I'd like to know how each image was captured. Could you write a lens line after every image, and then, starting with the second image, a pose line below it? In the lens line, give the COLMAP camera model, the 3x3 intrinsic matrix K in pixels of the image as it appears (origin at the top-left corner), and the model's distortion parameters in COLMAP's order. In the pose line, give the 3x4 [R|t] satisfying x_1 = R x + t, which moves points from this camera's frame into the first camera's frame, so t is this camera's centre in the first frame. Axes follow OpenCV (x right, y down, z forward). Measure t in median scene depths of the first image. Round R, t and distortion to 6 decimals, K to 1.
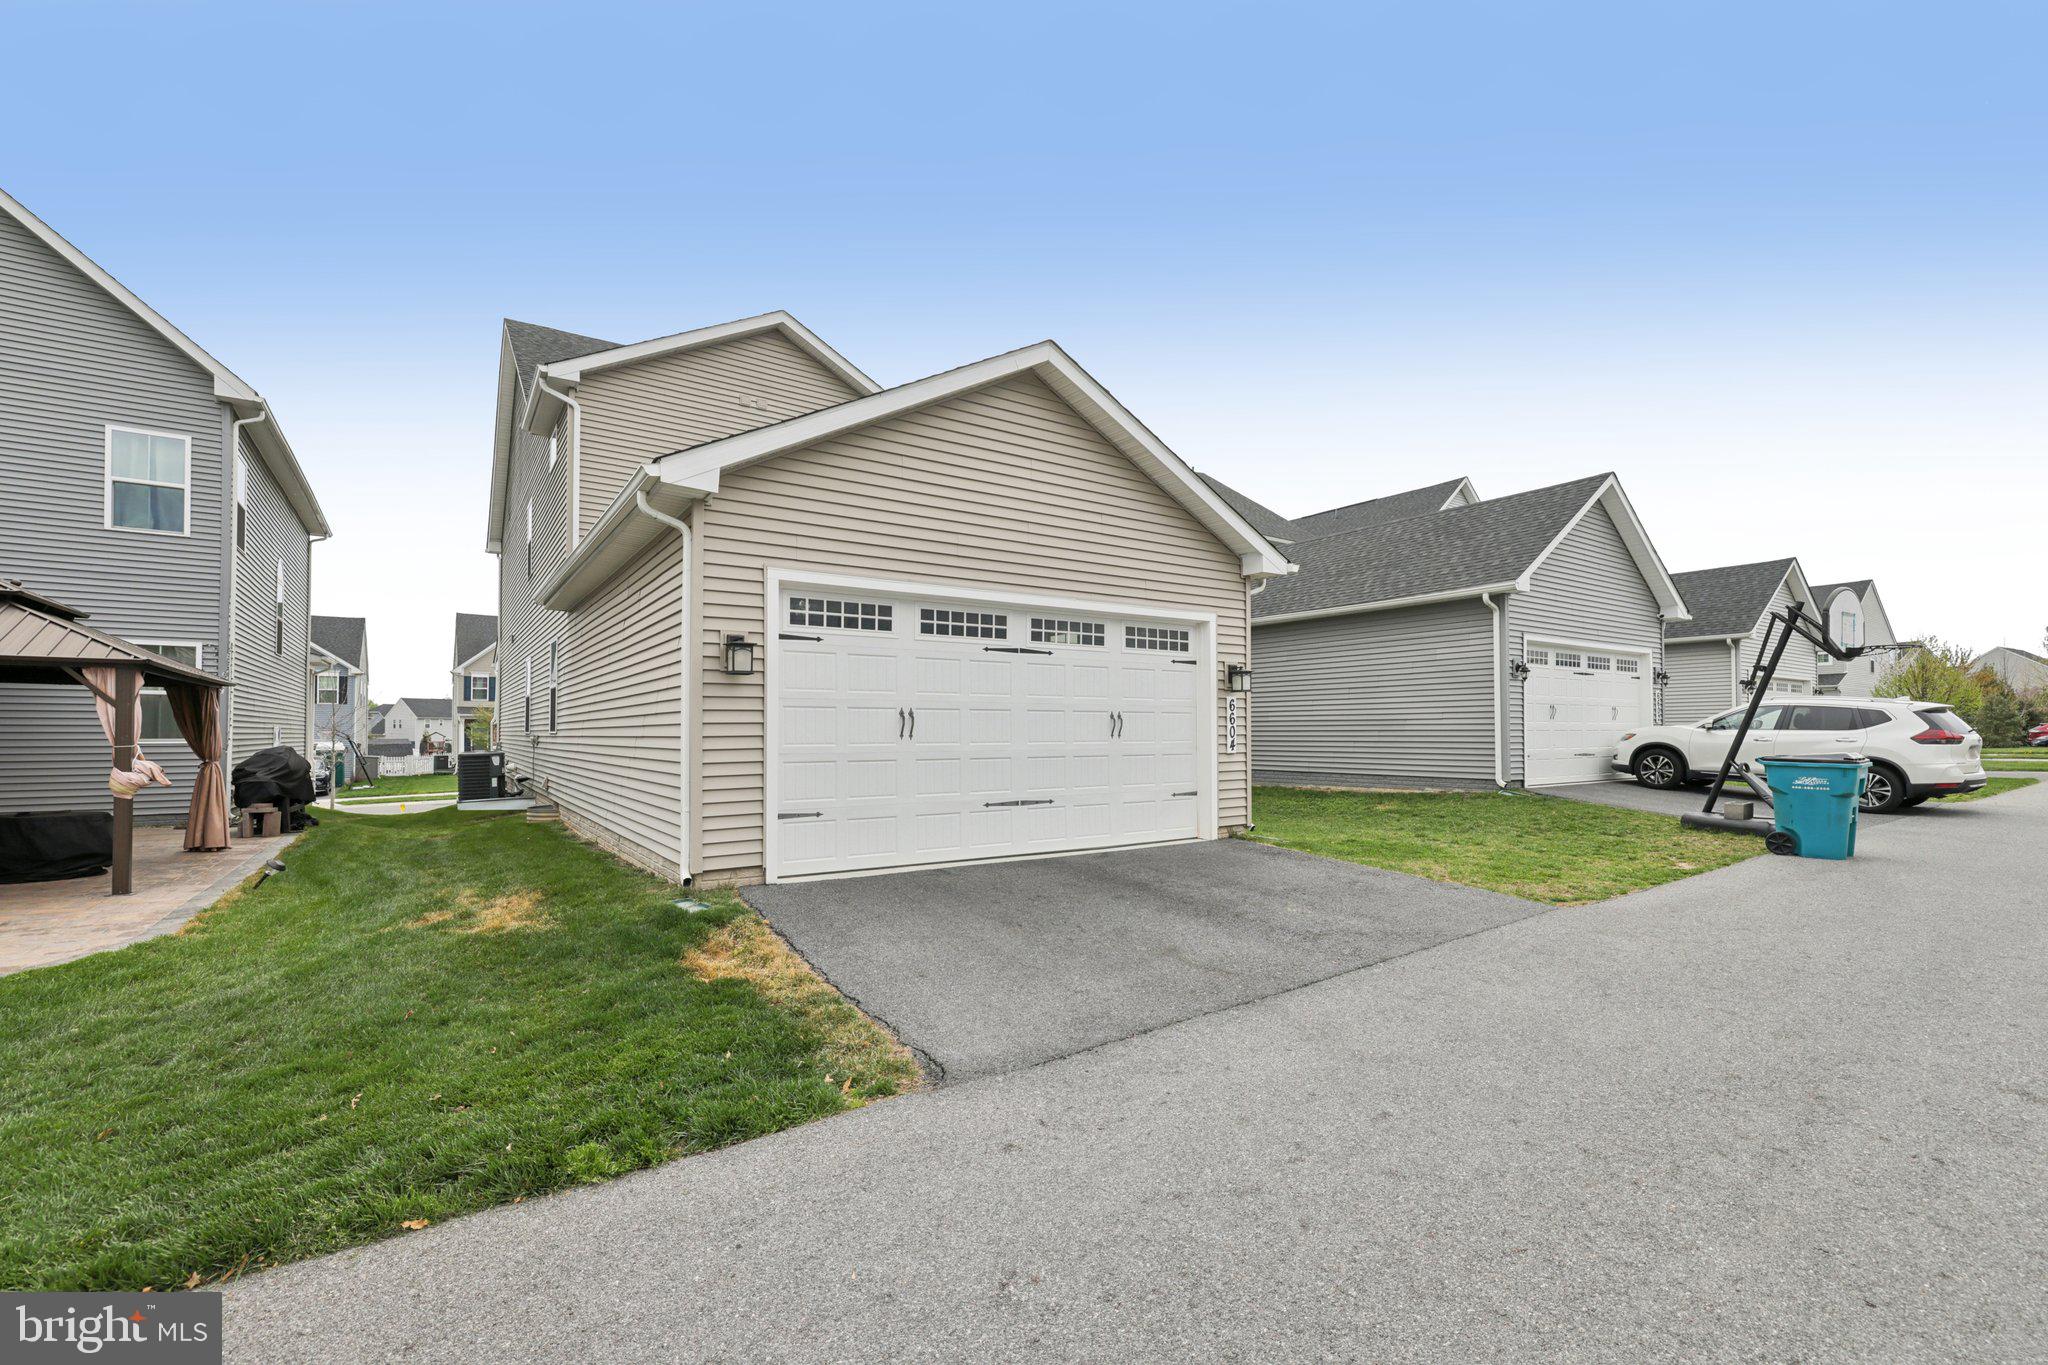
lens RADIAL K [[872.2, 0, 1031.2], [0, 872.2, 716.2], [0, 0, 1]] dist [-0.001193, -0.000126]
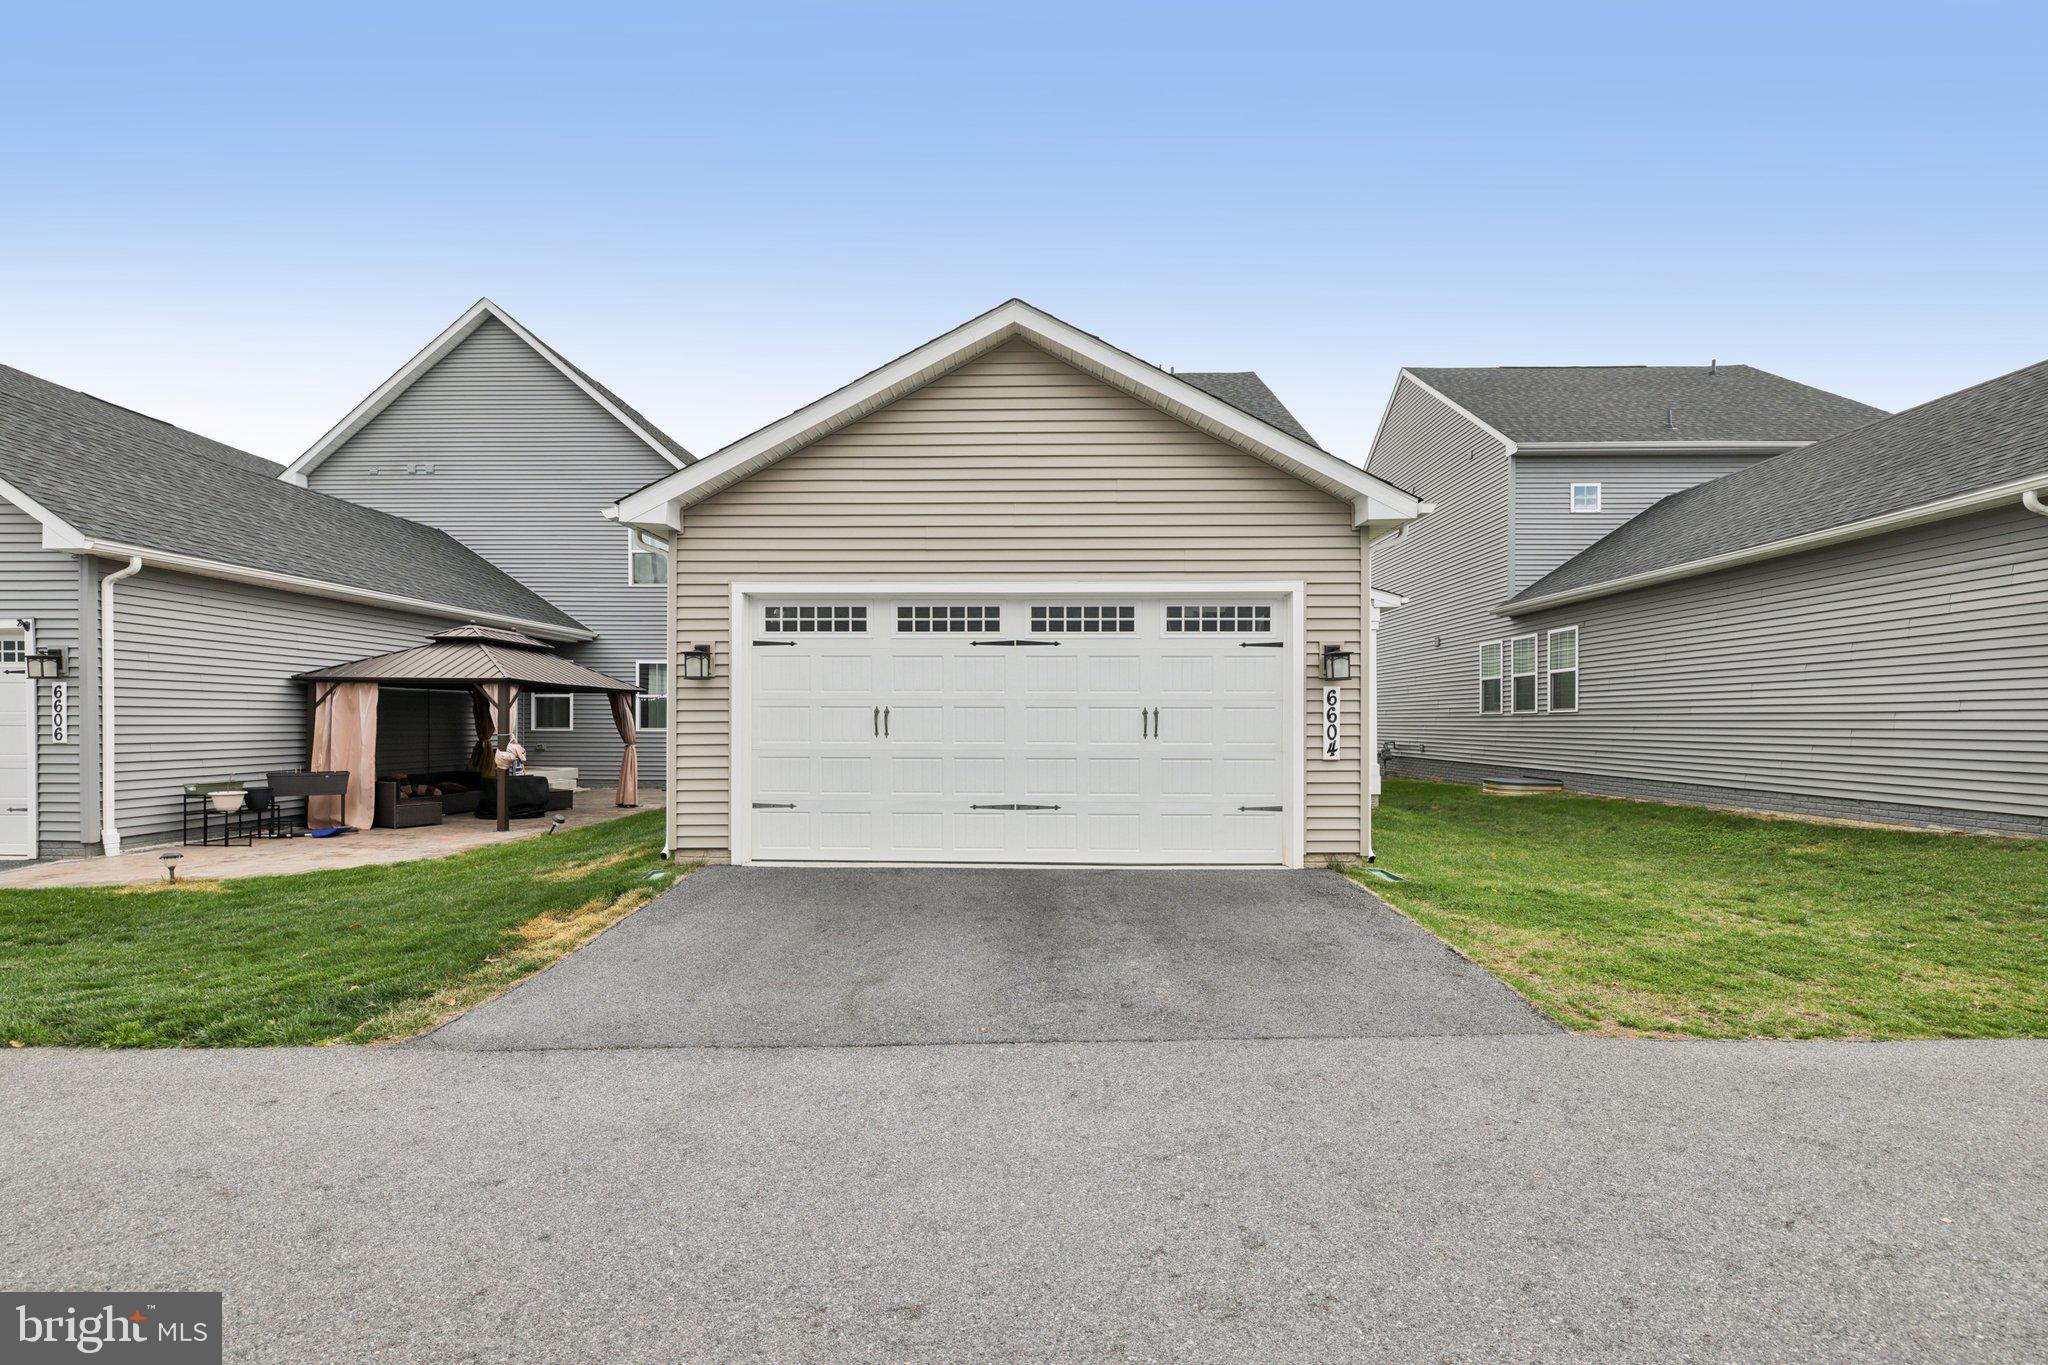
lens RADIAL K [[883.0, 0, 1023.9], [0, 883.0, 725.8], [0, 0, 1]] dist [-0.000652, -0.000255]
pose [[0.814814, 0.006556, -0.579686, 0.576392], [0.006351, 0.999775, 0.020235, -0.006622], [0.579688, -0.020169, 0.814589, 0.255433]]
